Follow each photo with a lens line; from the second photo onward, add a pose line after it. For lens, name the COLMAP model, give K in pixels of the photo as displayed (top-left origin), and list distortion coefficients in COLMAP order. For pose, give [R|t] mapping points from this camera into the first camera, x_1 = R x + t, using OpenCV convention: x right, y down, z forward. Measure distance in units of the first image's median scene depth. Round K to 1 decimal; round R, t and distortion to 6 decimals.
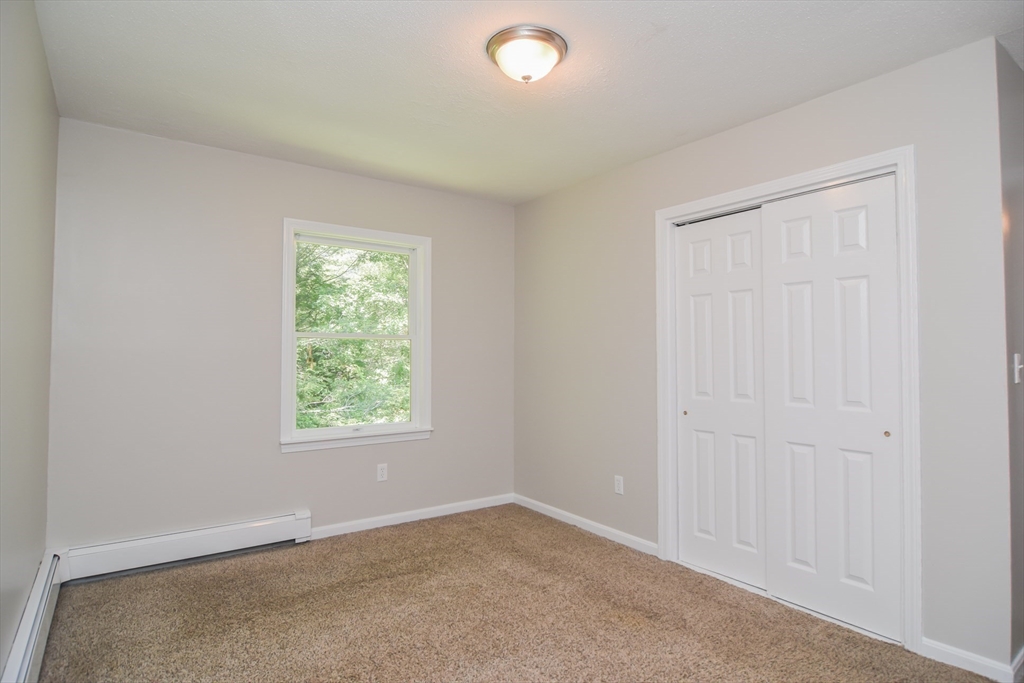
lens RADIAL K [[545.3, 0, 510.3], [0, 545.3, 344.3], [0, 0, 1]] dist [-0.010041, -0.009957]
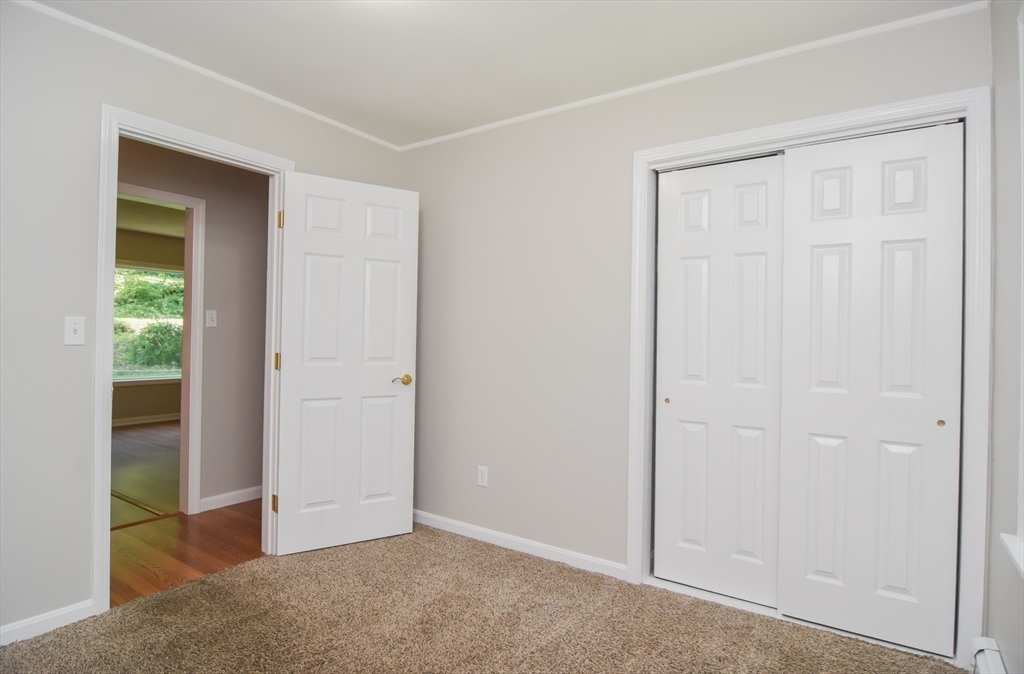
lens RADIAL K [[538.6, 0, 508.8], [0, 538.6, 329.4], [0, 0, 1]] dist [0.016945, -0.001329]
pose [[0.928268, 0.001522, 0.371909, -0.182346], [-0.007146, 0.999880, 0.013744, 0.006943], [-0.371843, -0.015415, 0.928167, 0.293268]]
